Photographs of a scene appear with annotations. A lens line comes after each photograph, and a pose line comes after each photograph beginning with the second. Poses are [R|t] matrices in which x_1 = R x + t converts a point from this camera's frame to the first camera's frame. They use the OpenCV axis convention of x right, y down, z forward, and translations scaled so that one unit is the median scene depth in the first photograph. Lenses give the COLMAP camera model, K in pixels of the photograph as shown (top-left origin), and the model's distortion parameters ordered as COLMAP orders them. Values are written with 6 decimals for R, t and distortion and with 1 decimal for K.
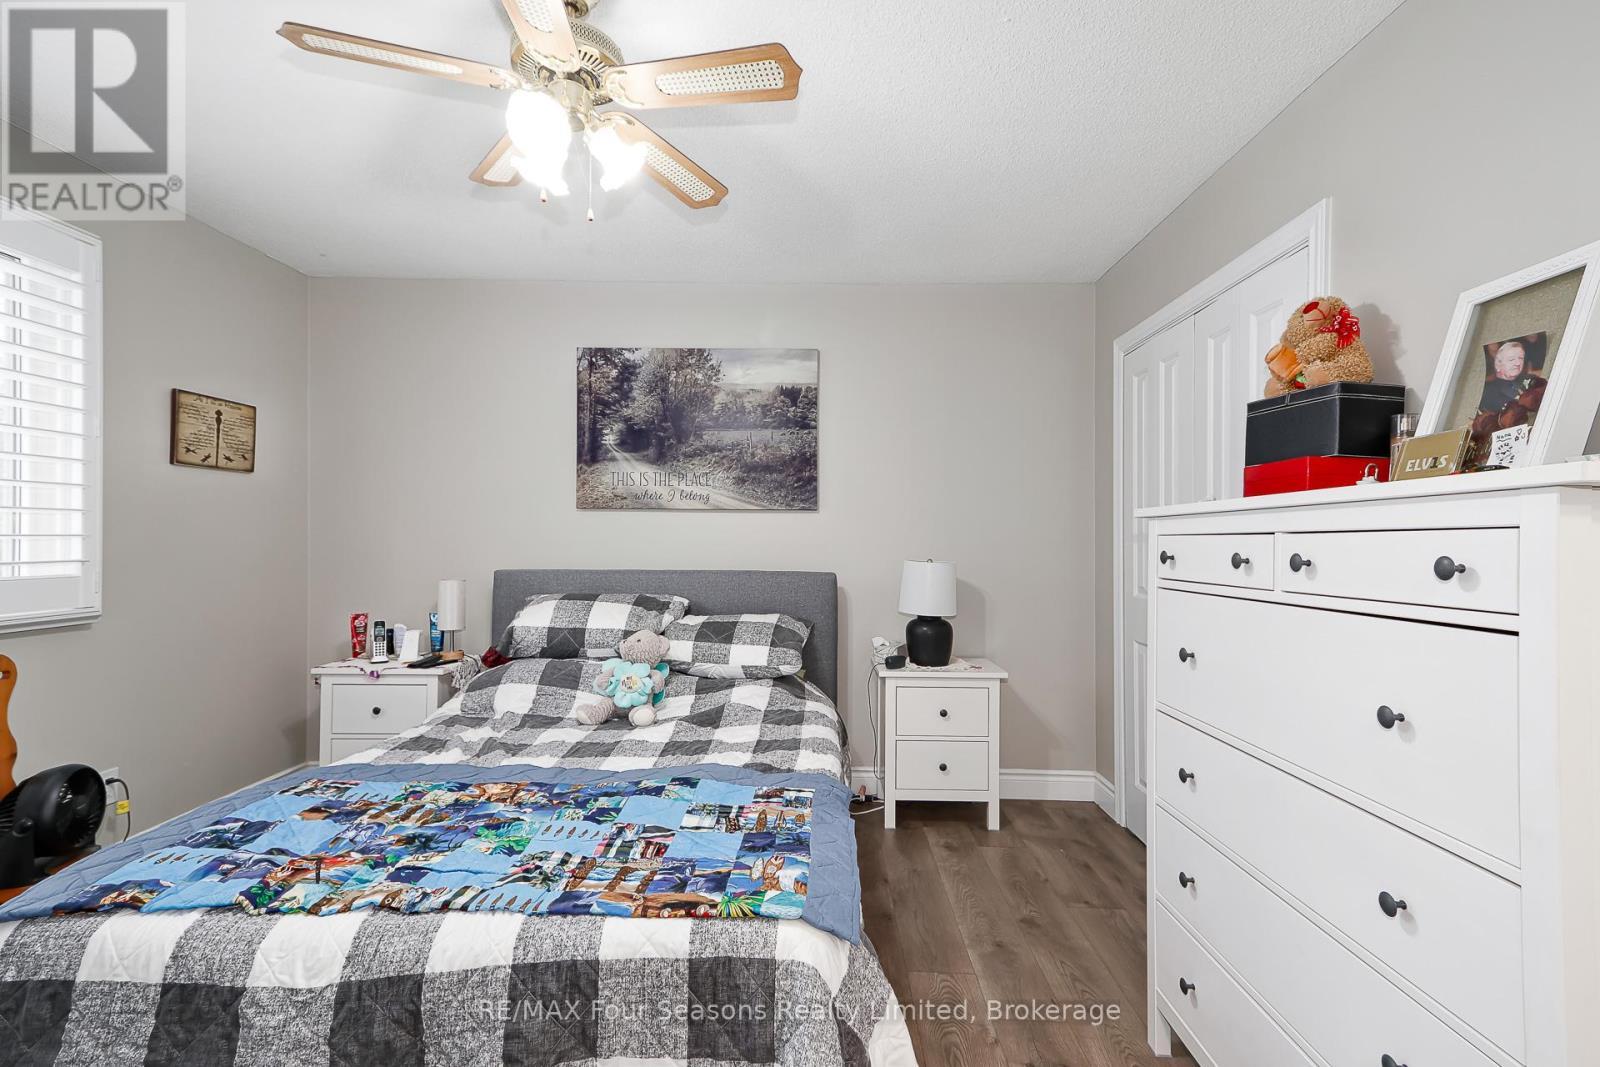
lens RADIAL K [[759.0, 0, 789.3], [0, 759.0, 529.8], [0, 0, 1]] dist [0.026157, 0.000938]
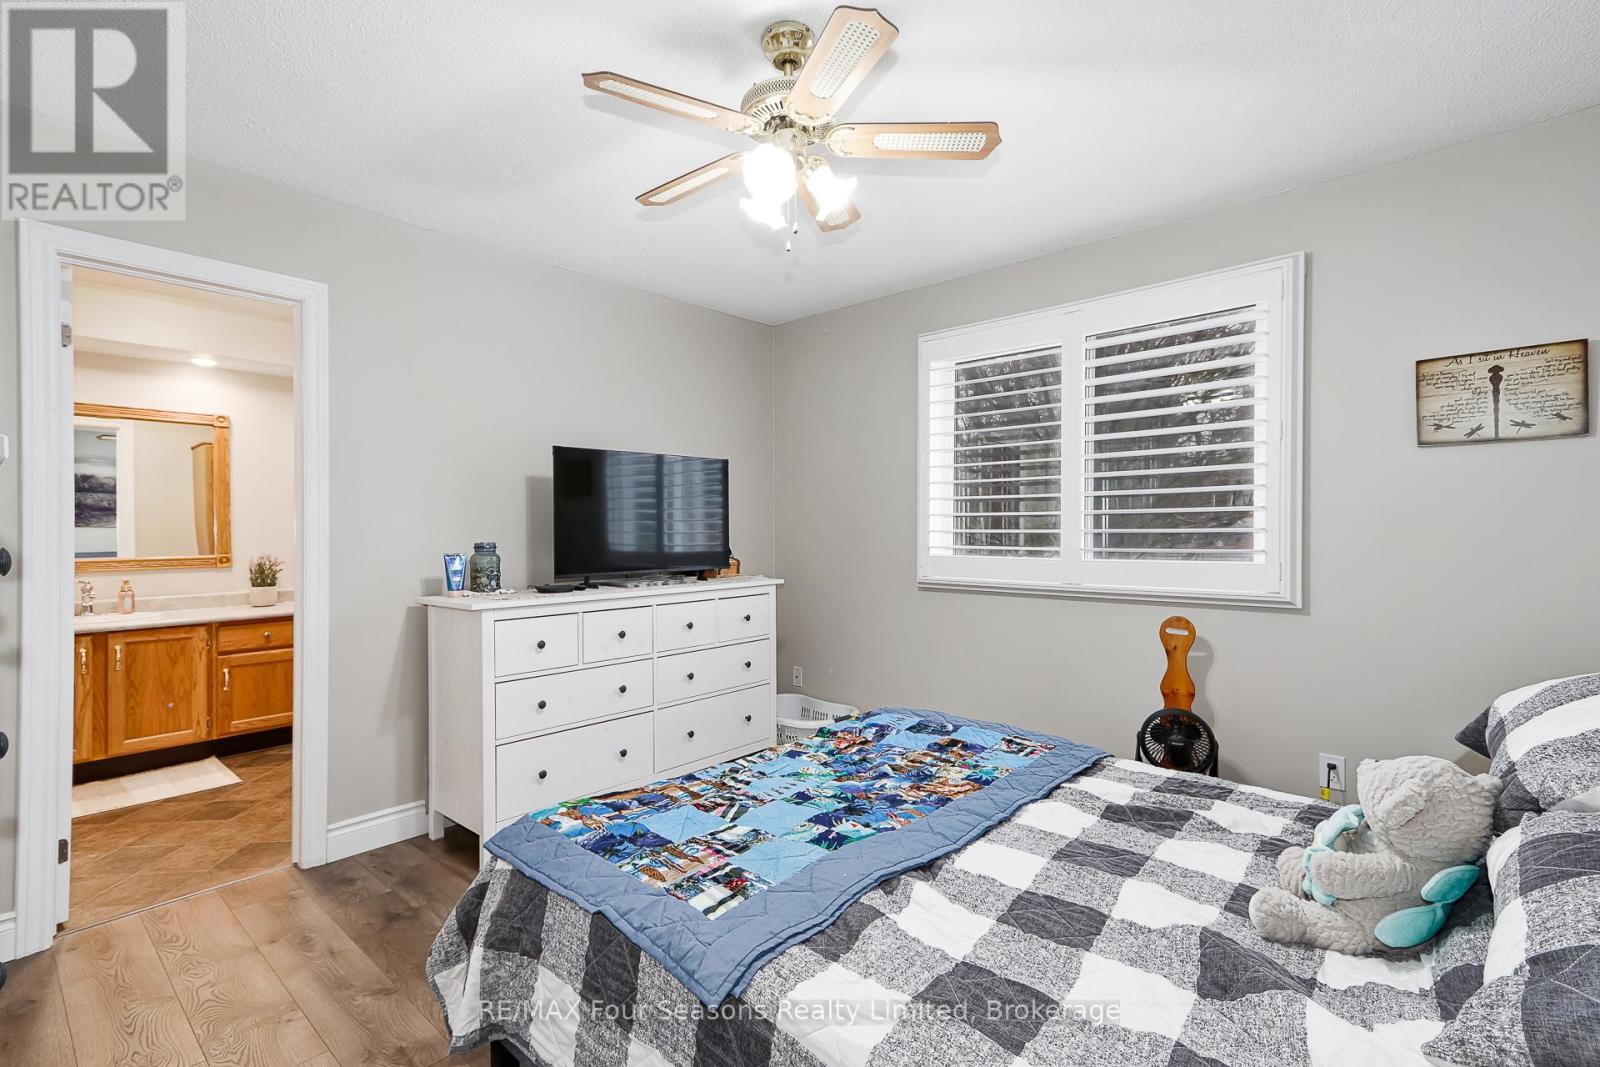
lens RADIAL K [[699.3, 0, 765.4], [0, 699.3, 537.8], [0, 0, 1]] dist [0.014600, 0.000126]
pose [[-0.652525, -0.000540, -0.757767, 0.386370], [0.009278, 0.999919, -0.008702, 0.024502], [0.757710, -0.012708, -0.652467, 1.225411]]
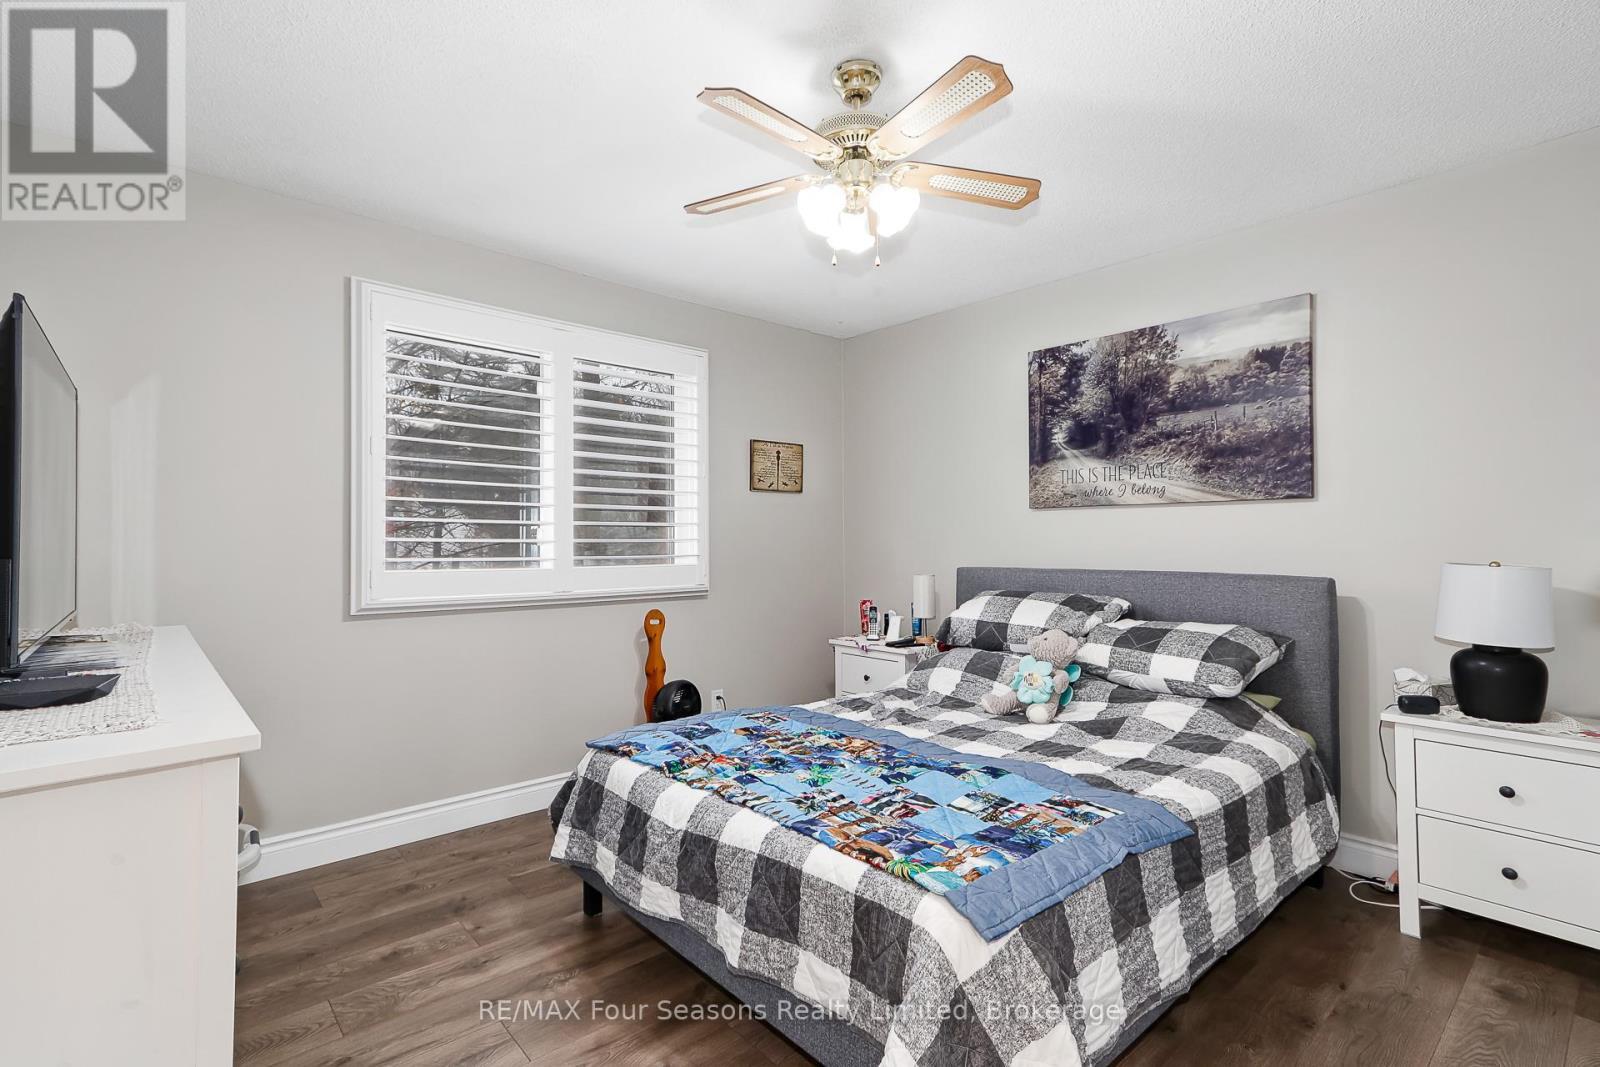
lens RADIAL K [[757.2, 0, 756.9], [0, 757.2, 524.7], [0, 0, 1]] dist [0.025685, 0.001239]
pose [[0.659084, -0.026140, -0.751615, 0.375703], [0.019032, 0.999655, -0.018078, 0.007806], [0.751829, -0.002390, 0.659354, 0.069100]]
